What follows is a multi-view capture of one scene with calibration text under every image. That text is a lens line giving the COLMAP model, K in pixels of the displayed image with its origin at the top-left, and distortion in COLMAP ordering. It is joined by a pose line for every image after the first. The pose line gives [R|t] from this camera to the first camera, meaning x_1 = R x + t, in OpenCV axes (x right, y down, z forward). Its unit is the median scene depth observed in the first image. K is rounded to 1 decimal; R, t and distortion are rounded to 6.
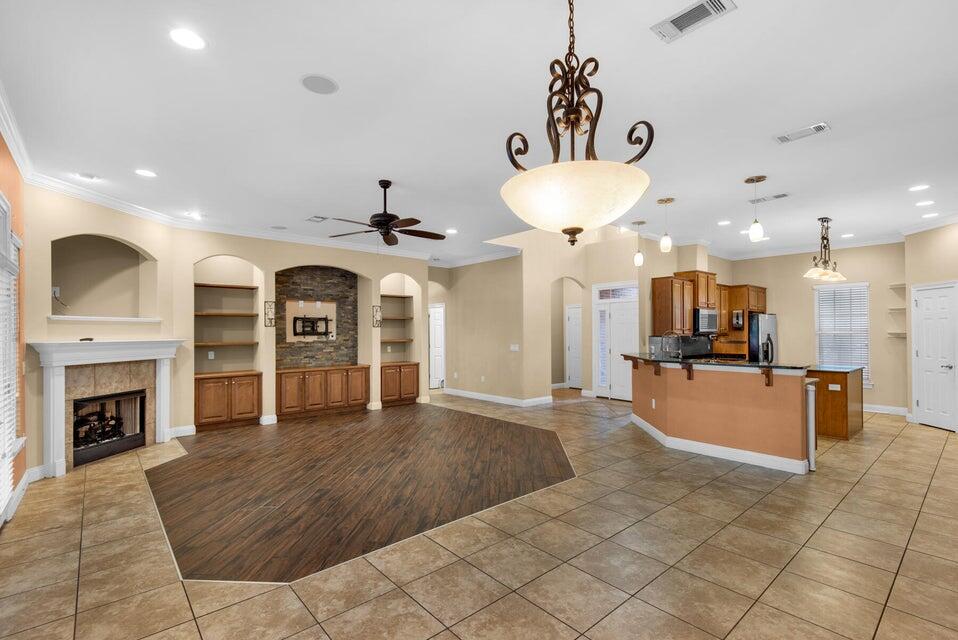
lens RADIAL K [[438.3, 0, 479.8], [0, 438.3, 336.0], [0, 0, 1]] dist [0.022708, -0.011025]
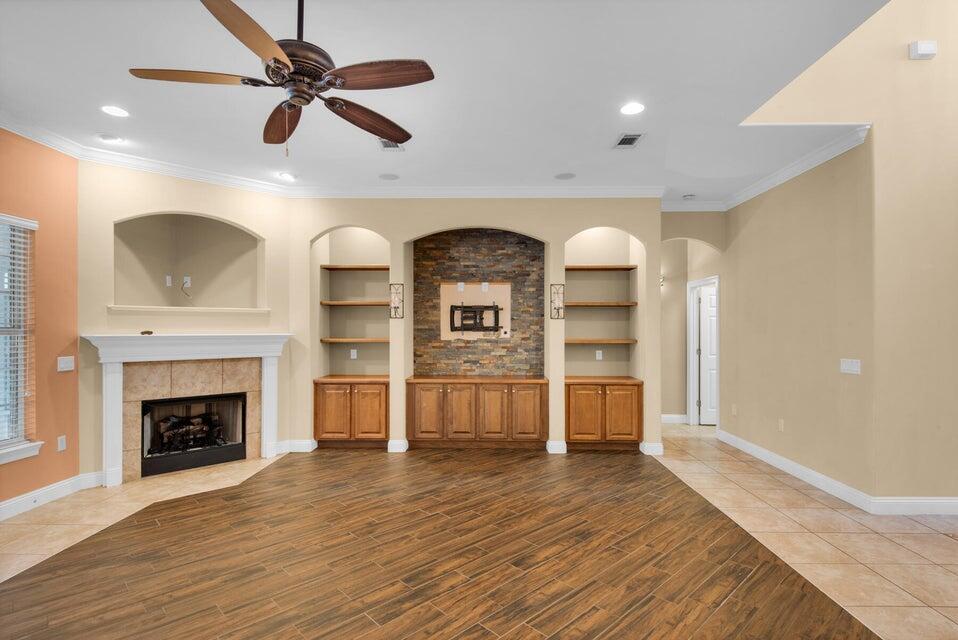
lens RADIAL K [[477.9, 0, 473.1], [0, 477.9, 325.0], [0, 0, 1]] dist [0.020509, -0.014622]
pose [[0.735973, 0.005687, -0.676987, 0.148942], [-0.013150, 0.999896, -0.005896, -0.007234], [0.676883, 0.013242, 0.735971, 0.492921]]
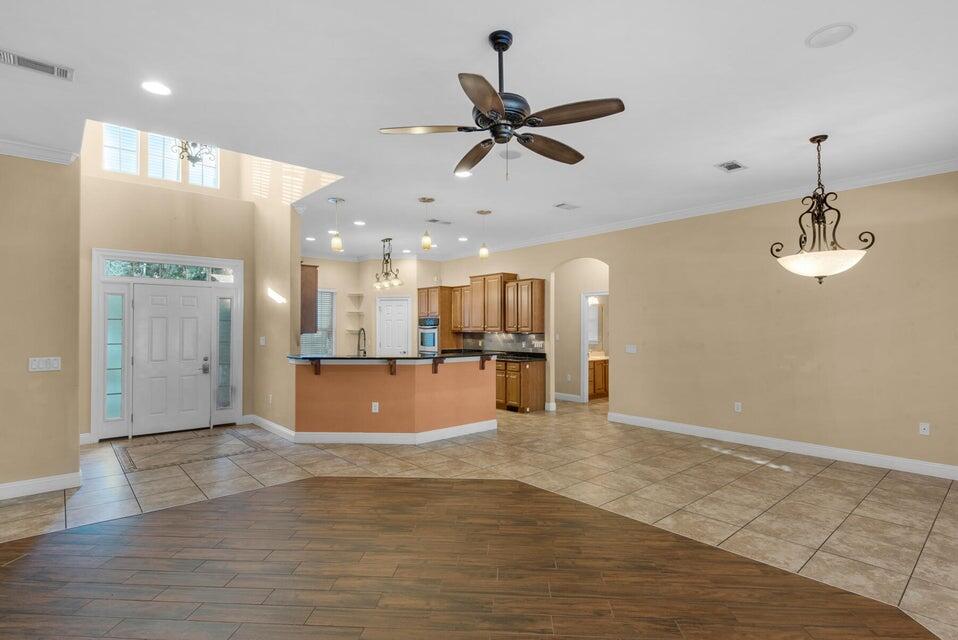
lens RADIAL K [[477.9, 0, 478.5], [0, 477.9, 317.2], [0, 0, 1]] dist [0.020509, -0.014622]
pose [[-0.007305, 0.022177, 0.999727, -0.507391], [0.012233, 0.999681, -0.022087, -0.007349], [-0.999898, 0.012068, -0.007574, 0.661797]]
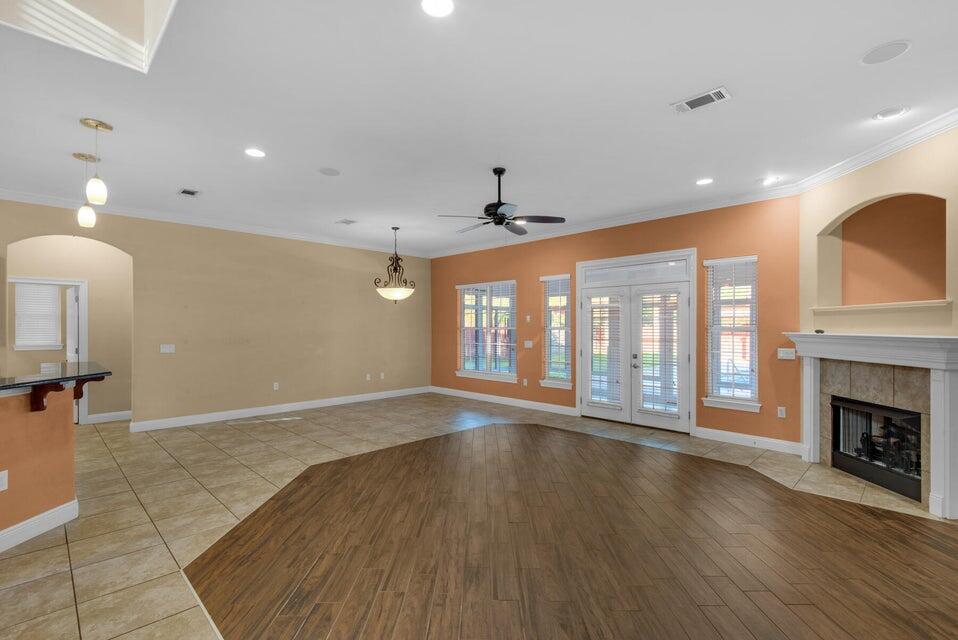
lens RADIAL K [[438.3, 0, 484.1], [0, 438.3, 326.1], [0, 0, 1]] dist [0.022708, -0.011025]
pose [[-0.996886, 0.005879, -0.078637, -0.068074], [0.005018, 0.999925, 0.011148, -0.012026], [0.078697, 0.010718, -0.996841, 1.262631]]
